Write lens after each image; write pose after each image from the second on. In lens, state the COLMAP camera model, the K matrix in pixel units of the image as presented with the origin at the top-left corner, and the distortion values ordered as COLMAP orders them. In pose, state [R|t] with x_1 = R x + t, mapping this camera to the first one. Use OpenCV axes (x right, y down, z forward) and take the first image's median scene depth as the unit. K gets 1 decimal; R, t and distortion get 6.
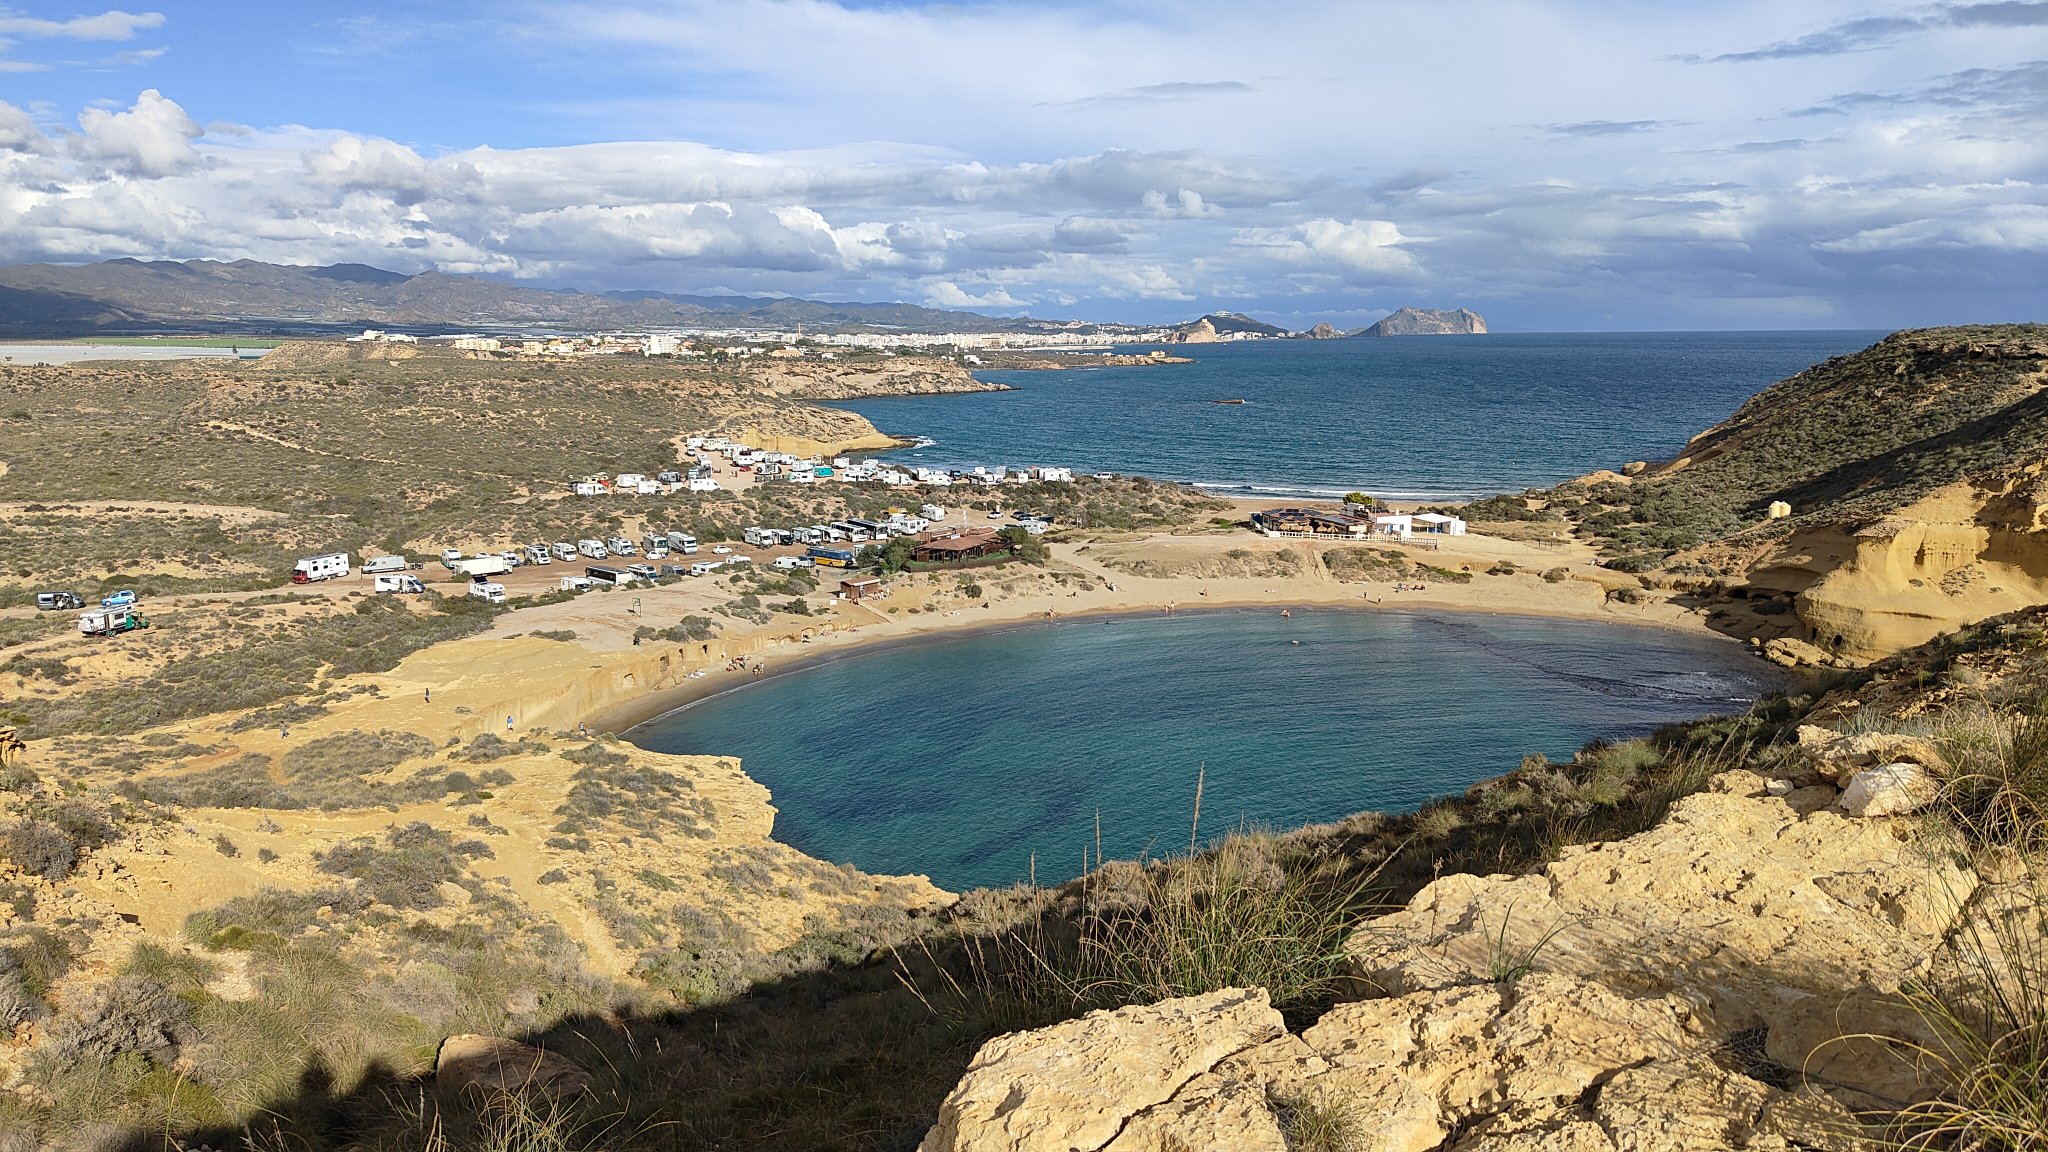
lens RADIAL K [[1420.6, 0, 1024.0], [0, 1420.6, 576.0], [0, 0, 1]] dist [0.002278, 0.004911]
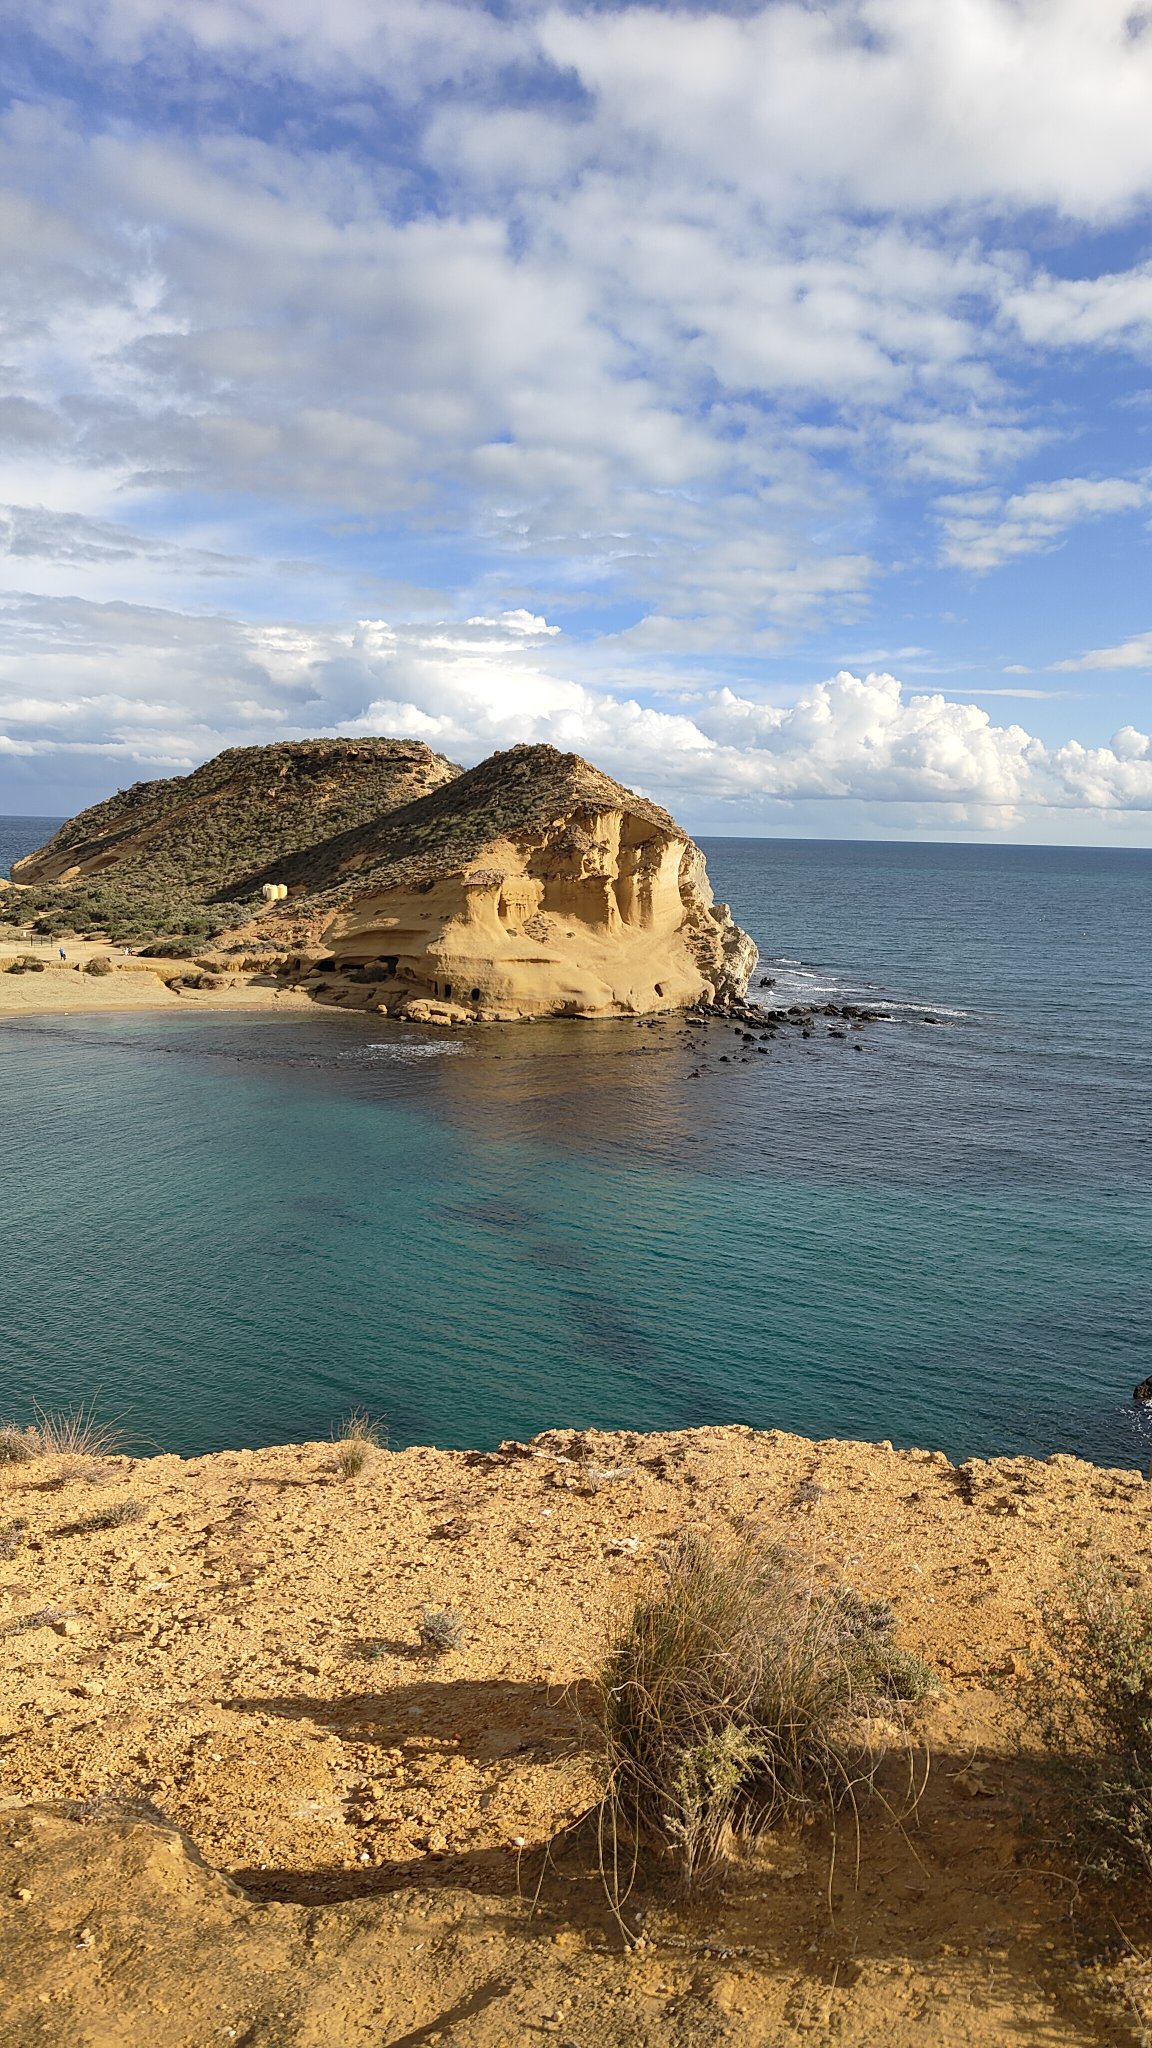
lens RADIAL K [[1420.6, 0, 576.0], [0, 1420.6, 1024.0], [0, 0, 1]] dist [0.002278, 0.004911]
pose [[0.587605, -0.078345, 0.805346, -0.124766], [0.102723, 0.994471, 0.021794, 0.046071], [-0.802601, 0.069921, 0.592405, 0.357965]]
